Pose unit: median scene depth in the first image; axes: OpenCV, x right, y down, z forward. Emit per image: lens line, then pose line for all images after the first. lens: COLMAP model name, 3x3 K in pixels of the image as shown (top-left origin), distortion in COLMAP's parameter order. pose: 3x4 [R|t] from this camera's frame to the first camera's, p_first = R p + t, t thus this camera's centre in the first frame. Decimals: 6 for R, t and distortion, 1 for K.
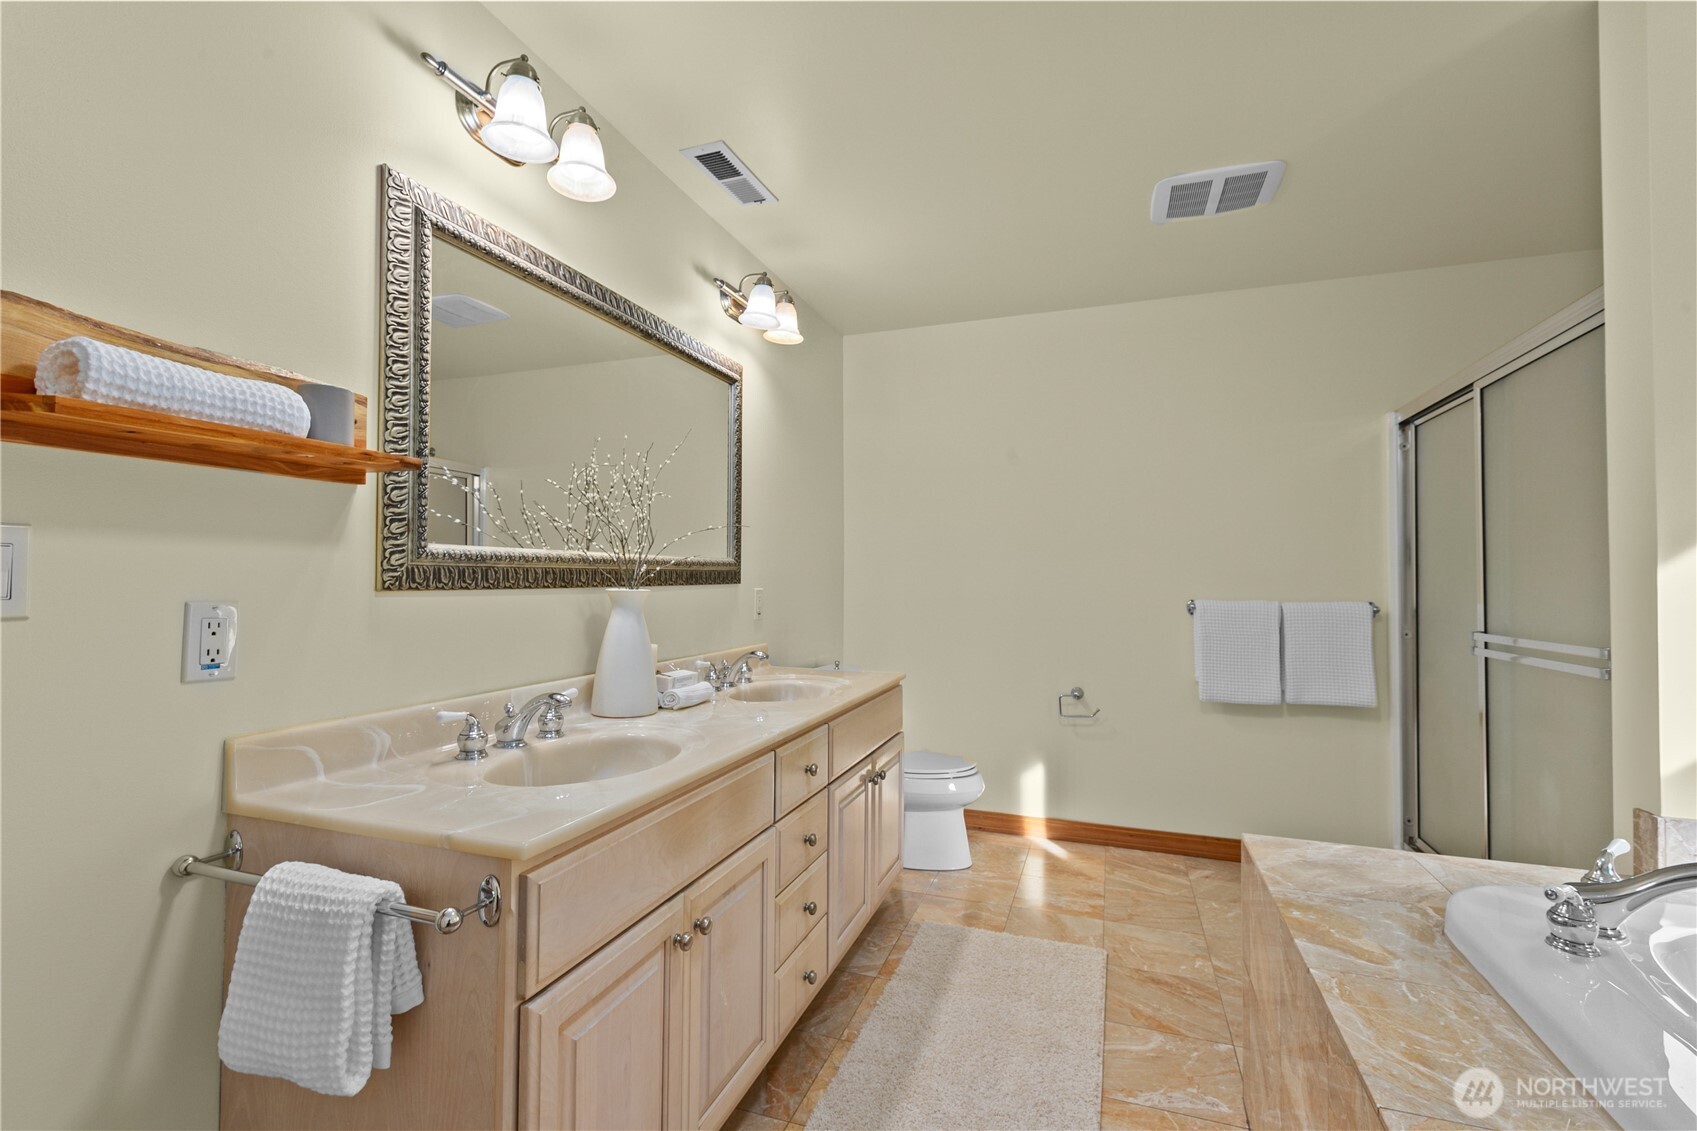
lens RADIAL K [[773.2, 0, 854.4], [0, 773.2, 563.4], [0, 0, 1]] dist [-0.000478, -0.000375]
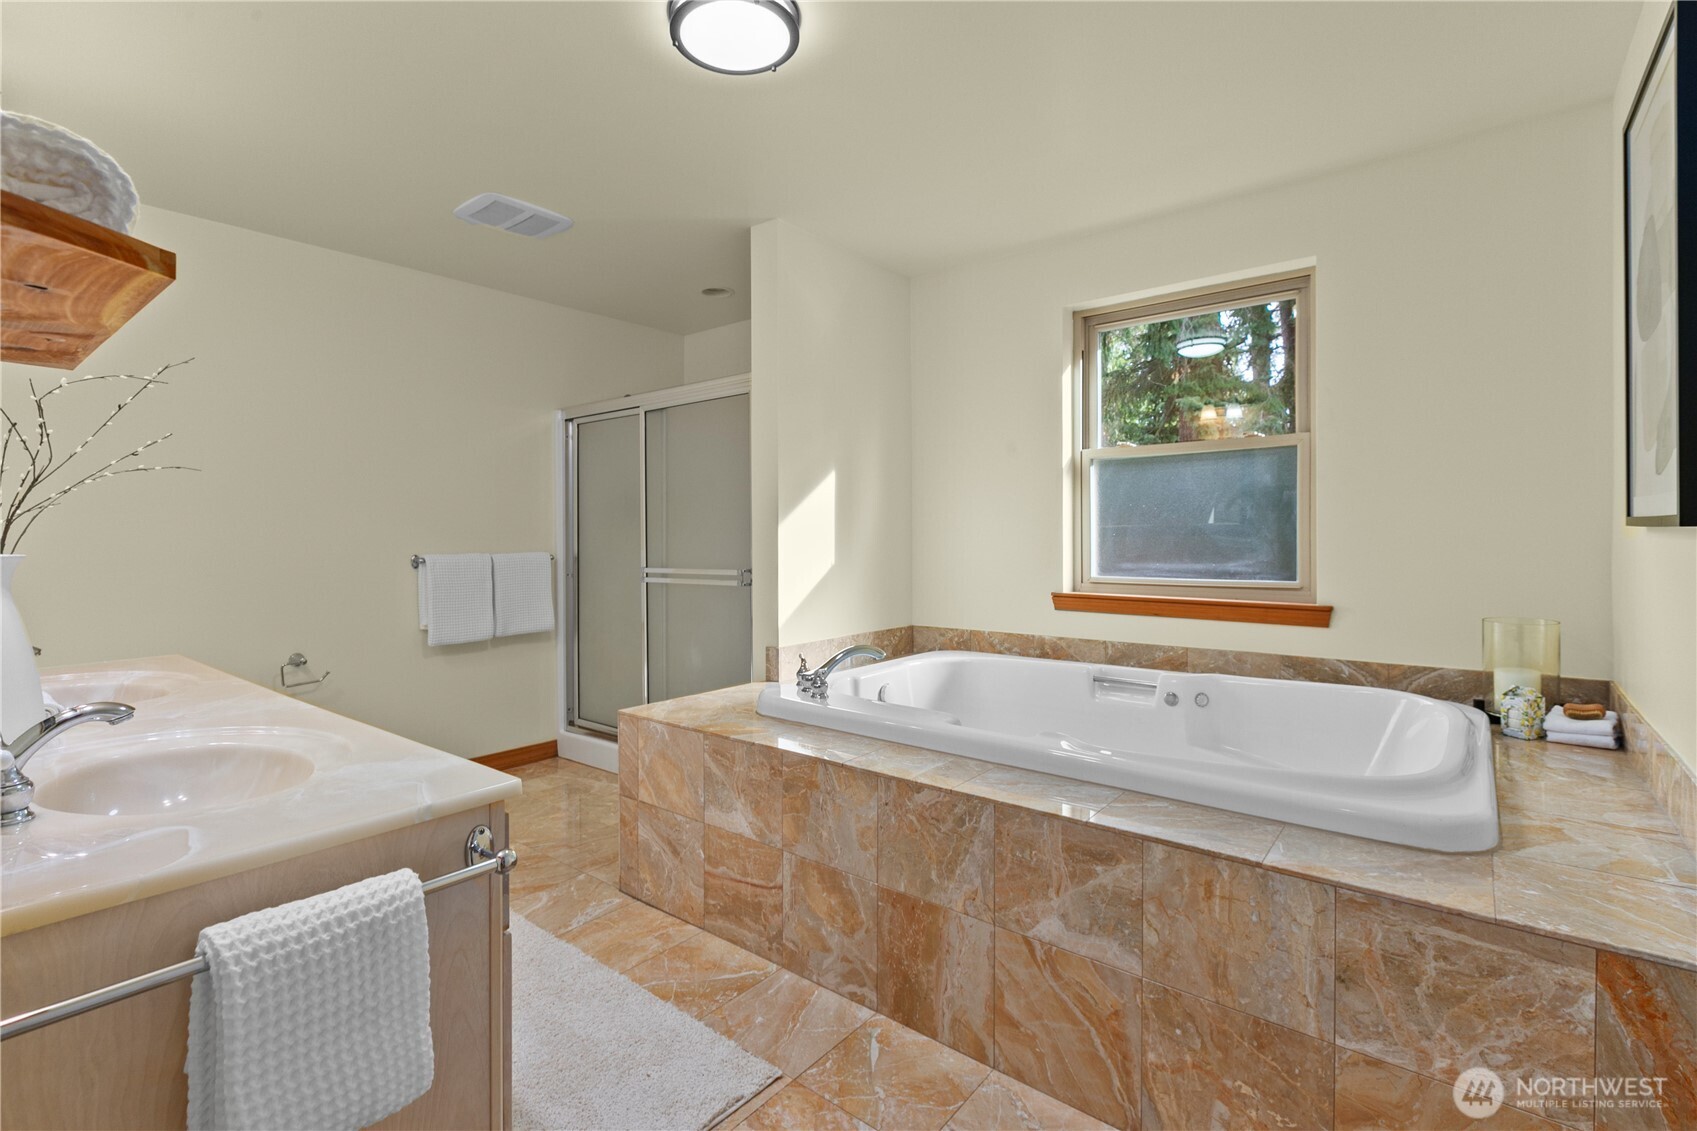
lens RADIAL K [[773.2, 0, 846.7], [0, 773.2, 549.1], [0, 0, 1]] dist [-0.000478, -0.000375]
pose [[0.342138, -0.028123, 0.939229, -0.679389], [-0.003957, 0.999500, 0.031369, 0.003688], [-0.939641, -0.014449, 0.341855, 0.111041]]
